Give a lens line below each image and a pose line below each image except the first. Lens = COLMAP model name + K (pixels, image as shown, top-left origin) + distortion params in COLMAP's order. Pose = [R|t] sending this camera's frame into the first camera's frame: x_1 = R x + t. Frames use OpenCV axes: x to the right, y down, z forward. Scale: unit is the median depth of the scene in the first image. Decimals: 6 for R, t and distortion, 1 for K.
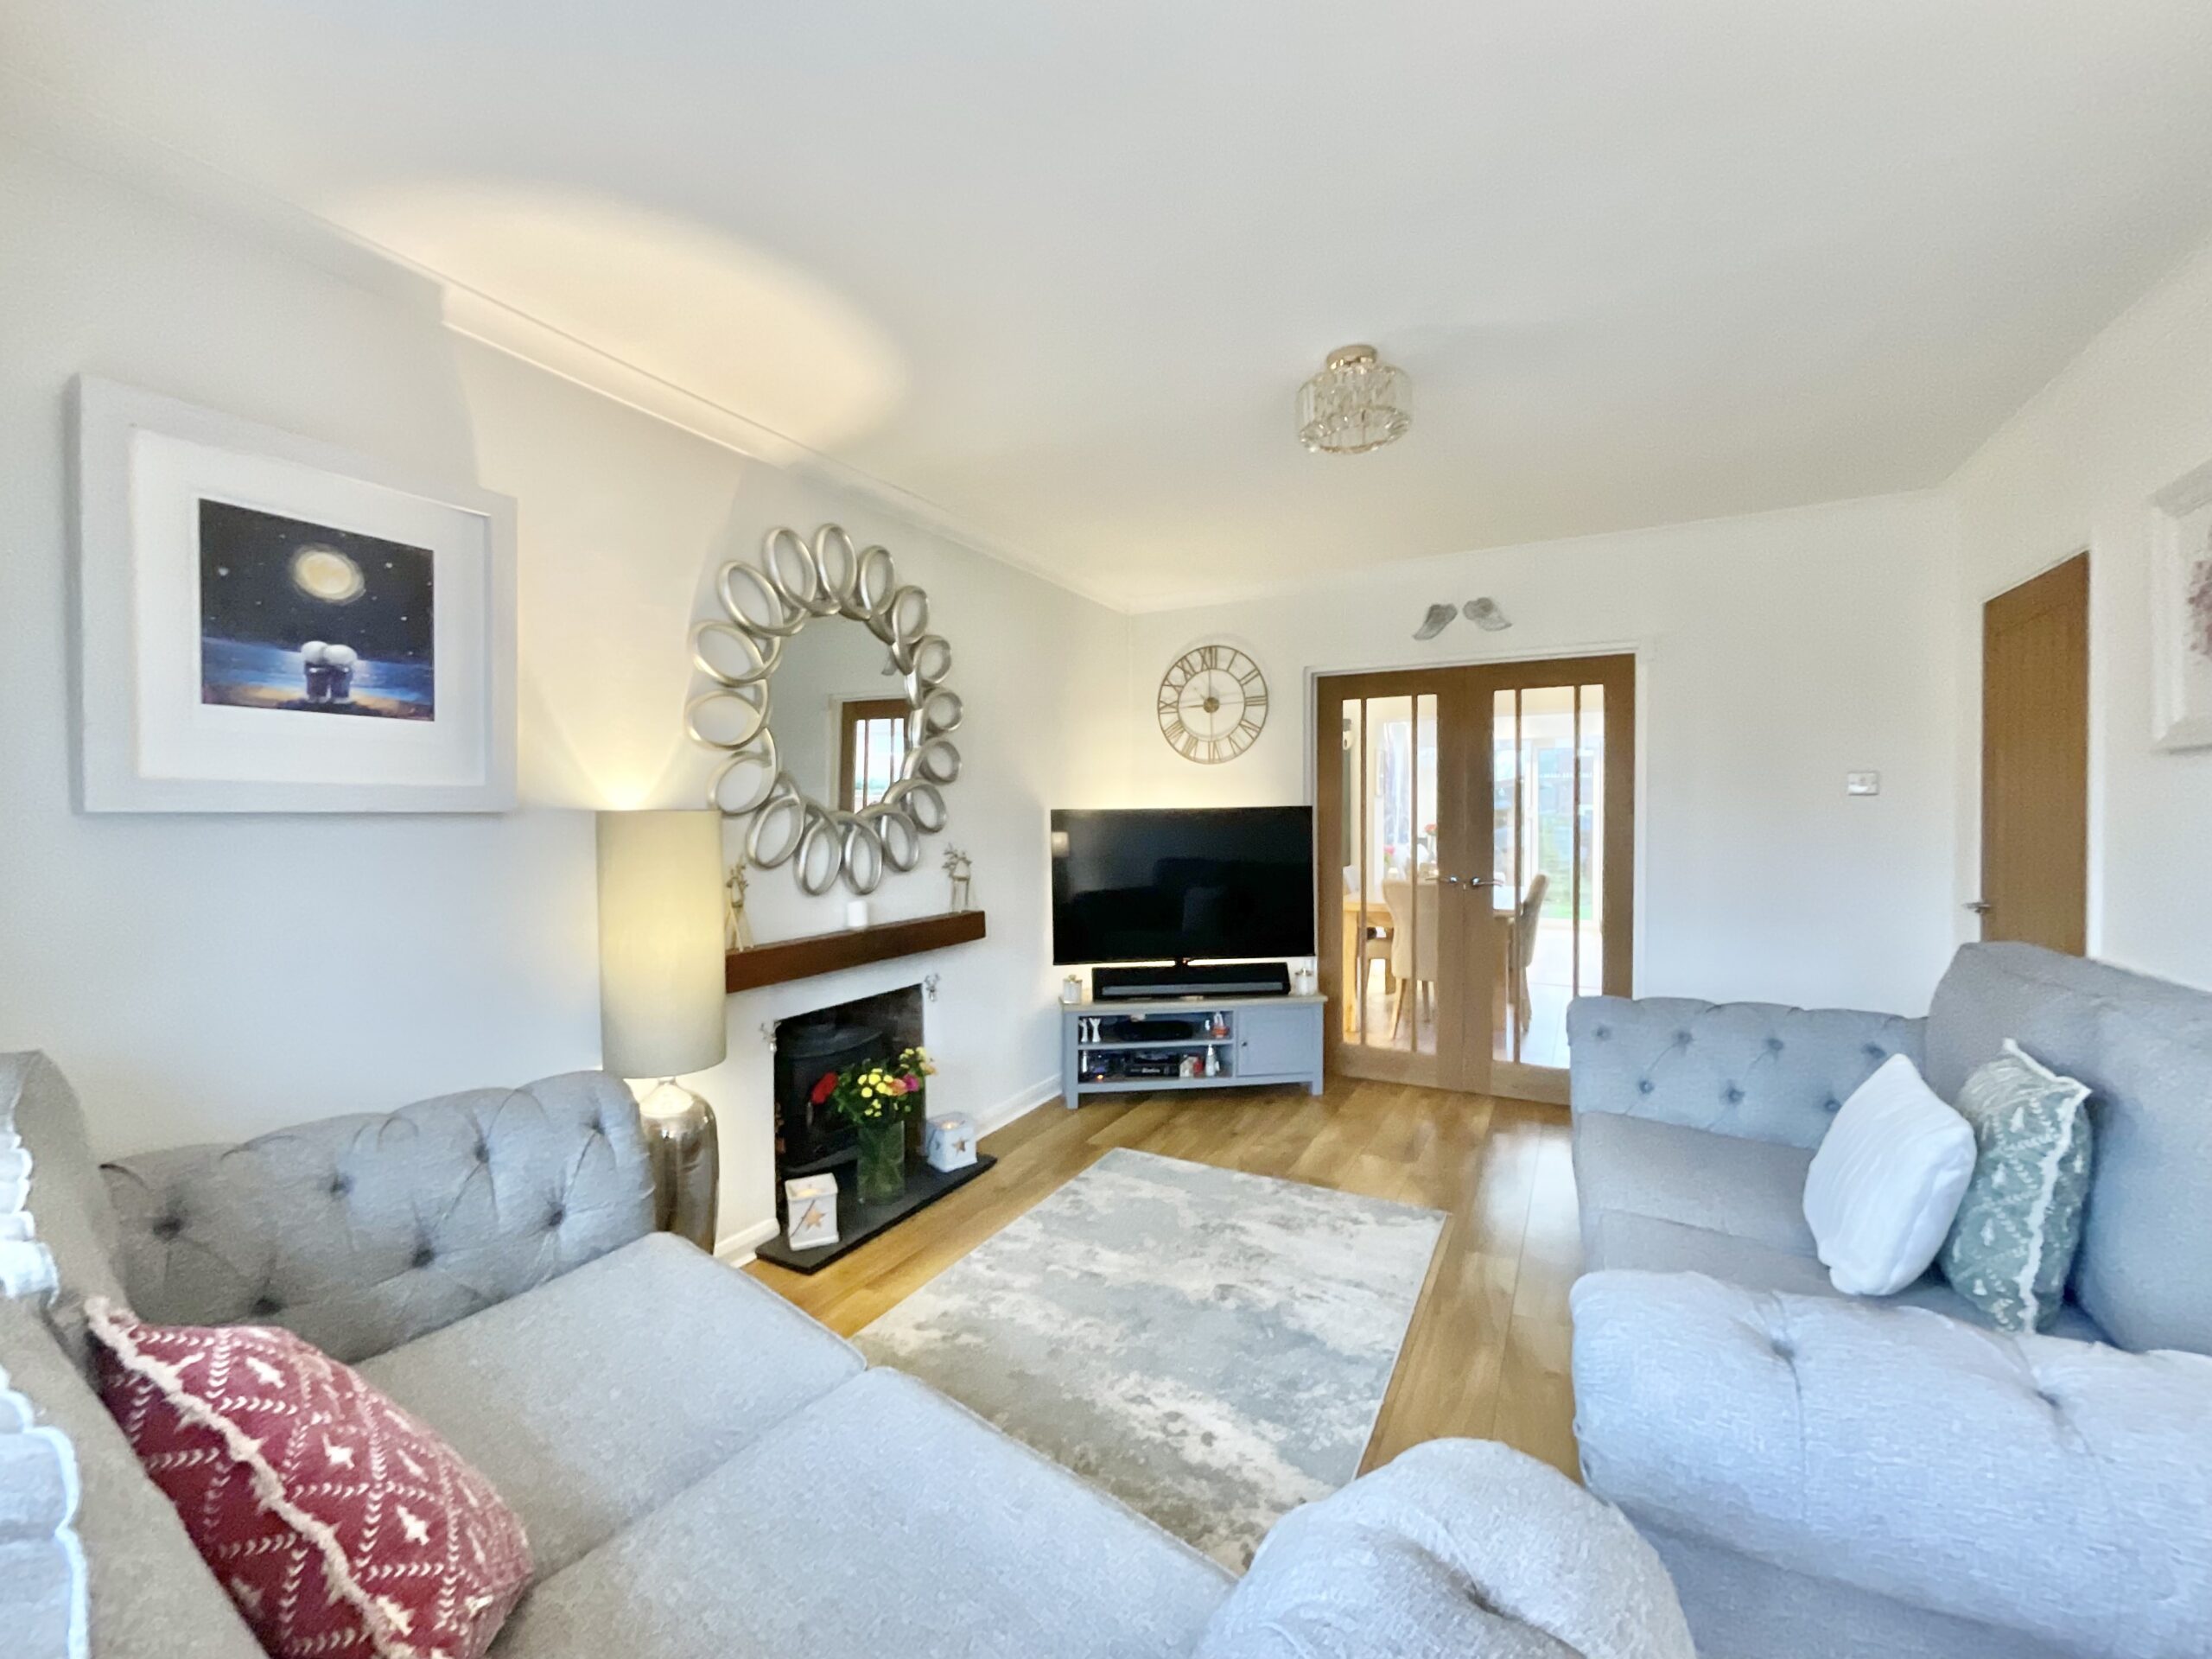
lens RADIAL K [[892.7, 0, 1095.2], [0, 892.7, 828.4], [0, 0, 1]] dist [-0.000801, 0.000042]
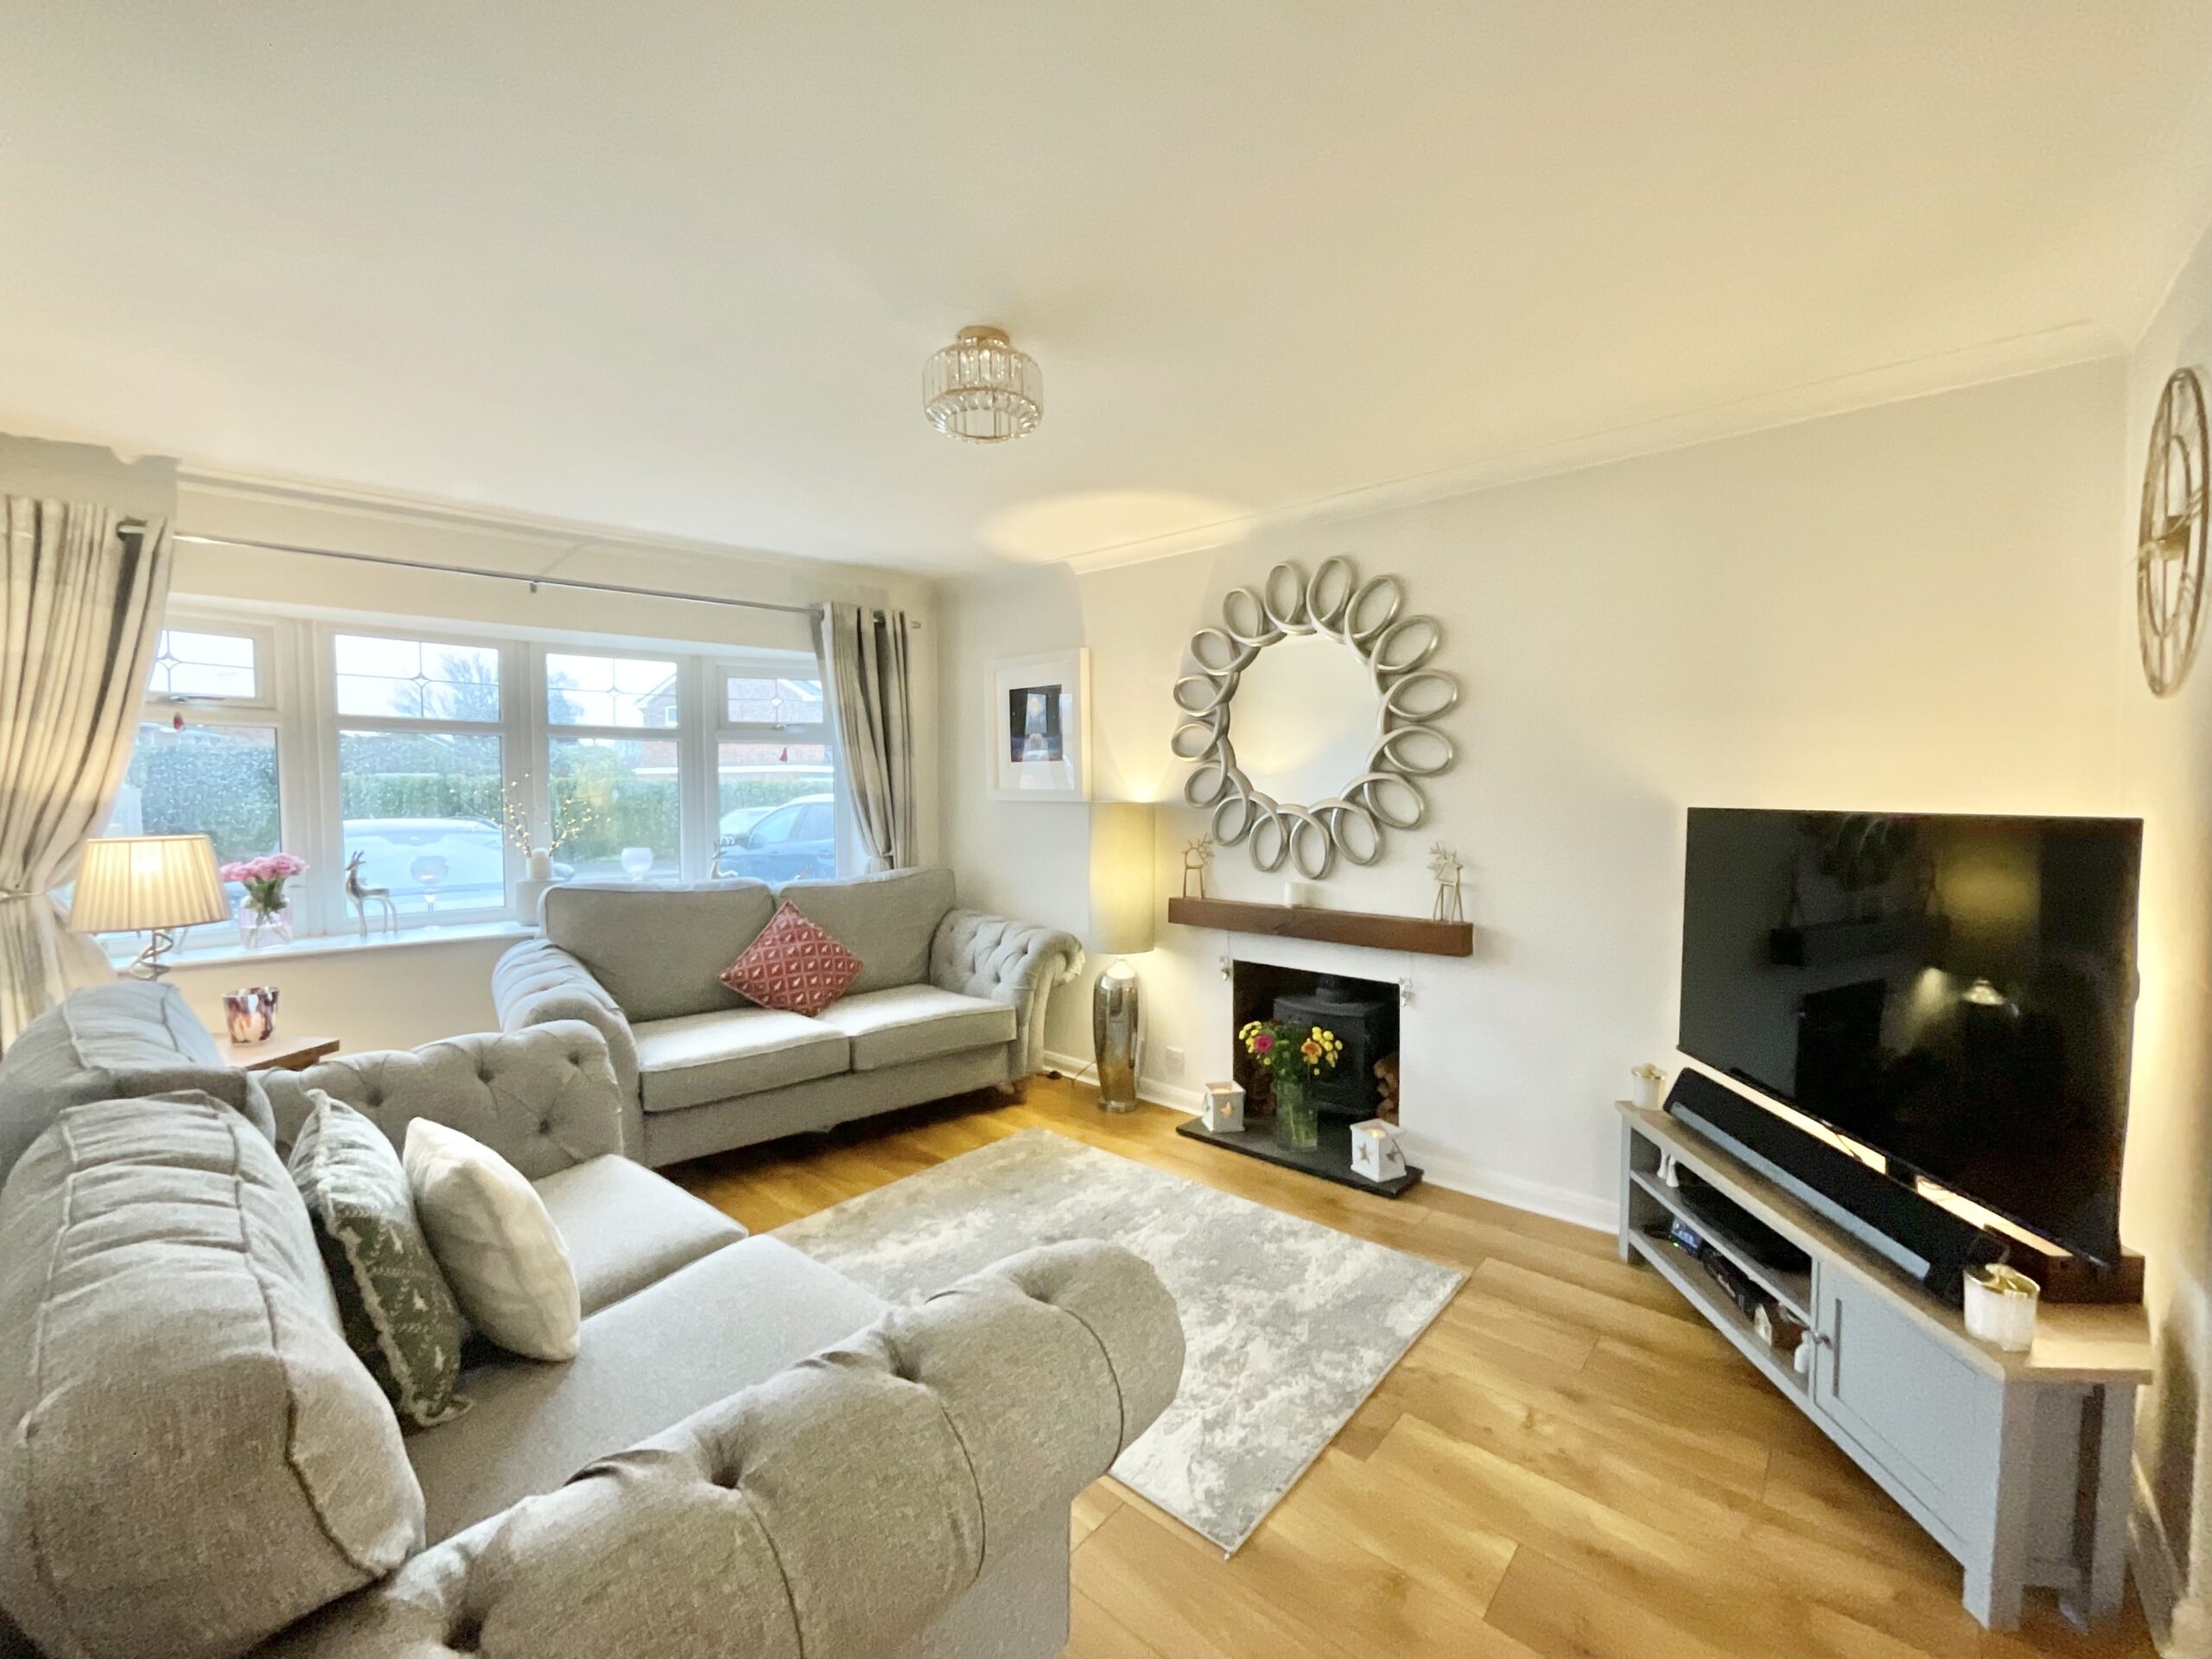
lens RADIAL K [[892.7, 0, 1095.2], [0, 892.7, 828.4], [0, 0, 1]] dist [-0.000801, 0.000042]
pose [[-0.204987, 0.063560, -0.976699, 0.855122], [-0.001371, 0.997870, 0.065226, -0.059962], [0.978764, 0.014710, -0.204463, 0.931853]]
